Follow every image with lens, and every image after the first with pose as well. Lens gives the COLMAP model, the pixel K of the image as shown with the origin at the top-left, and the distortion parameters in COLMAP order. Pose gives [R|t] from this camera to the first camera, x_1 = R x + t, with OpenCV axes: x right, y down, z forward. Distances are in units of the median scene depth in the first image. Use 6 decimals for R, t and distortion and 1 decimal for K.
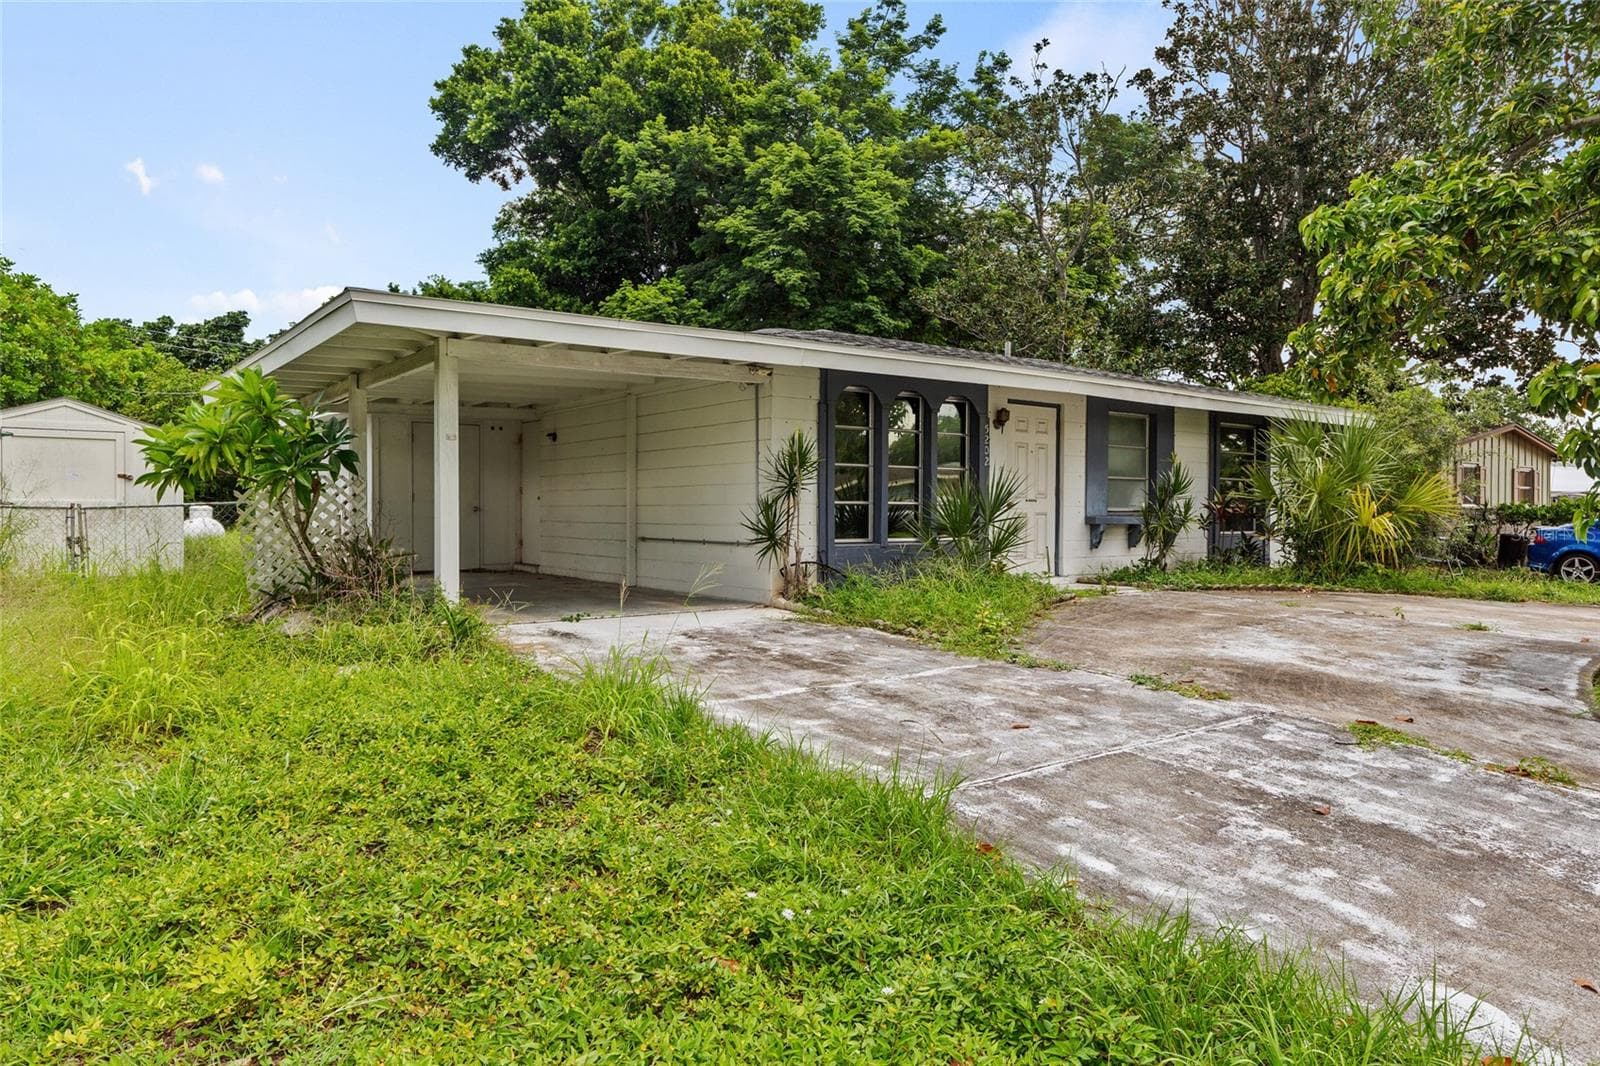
lens RADIAL K [[1081.1, 0, 798.9], [0, 1081.1, 526.3], [0, 0, 1]] dist [-0.002584, 0.000094]
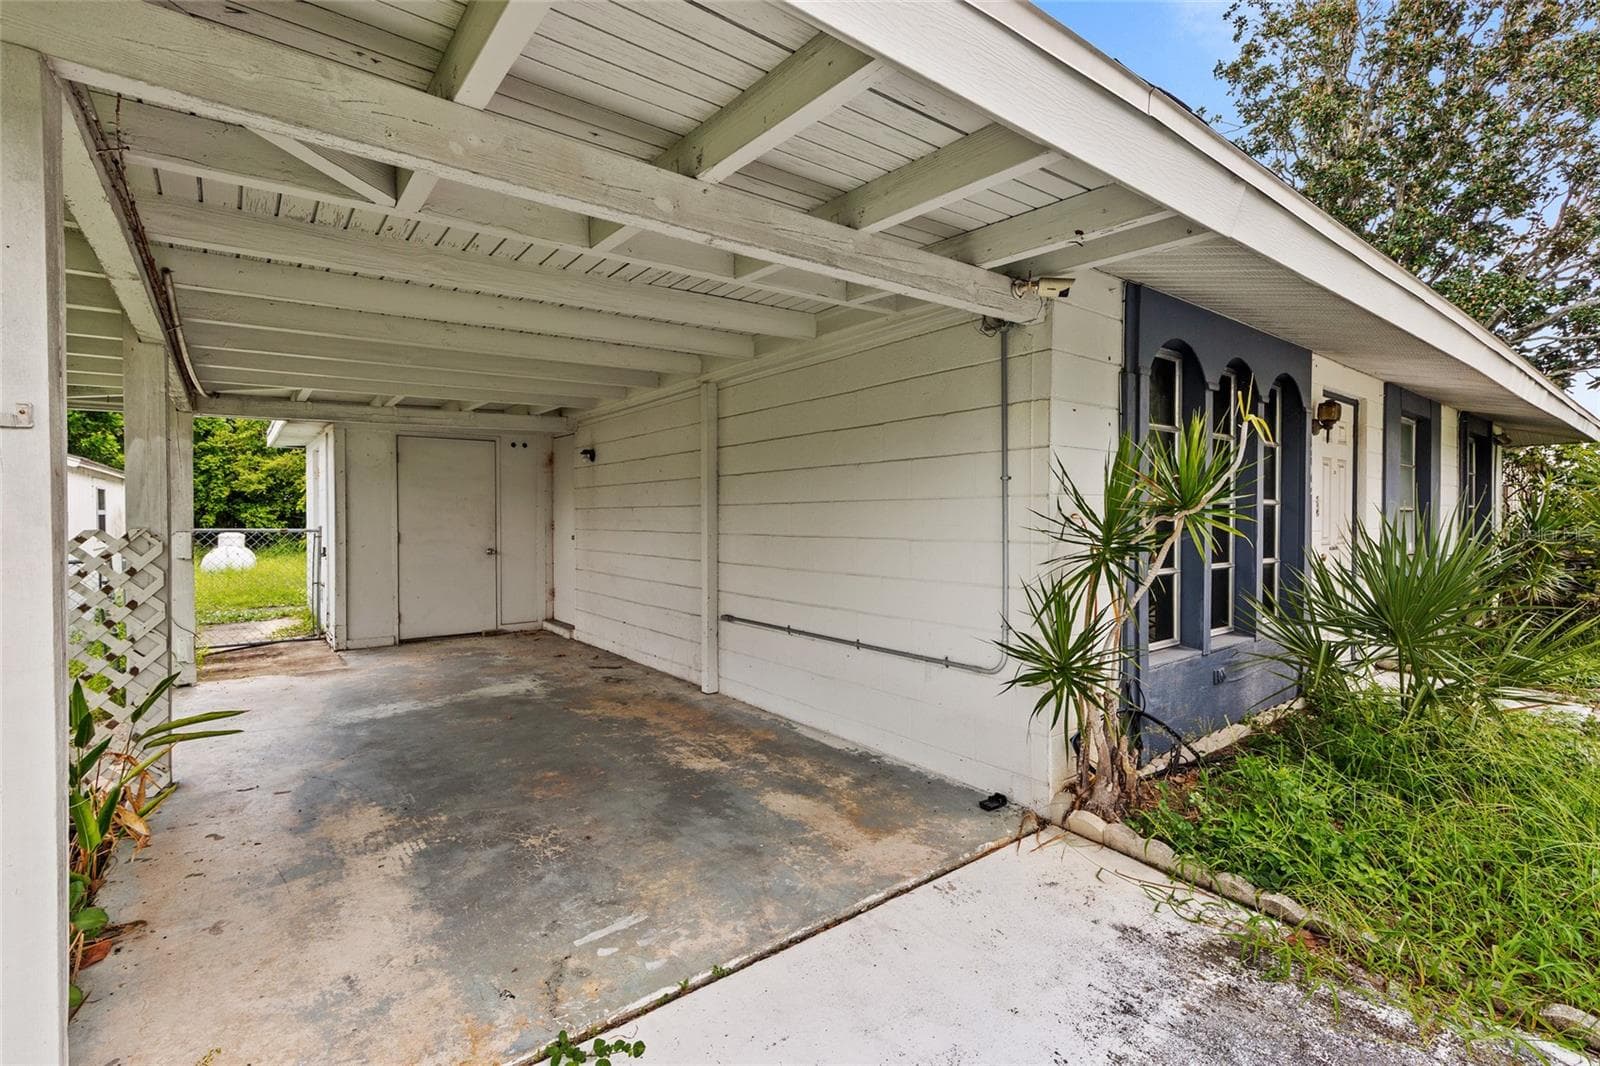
lens RADIAL K [[711.6, 0, 795.7], [0, 711.6, 521.7], [0, 0, 1]] dist [0.005459, -0.000037]
pose [[0.999737, -0.006225, 0.022075, -0.107999], [0.006250, 0.999980, -0.001074, -0.039342], [-0.022068, 0.001212, 0.999756, 0.558637]]
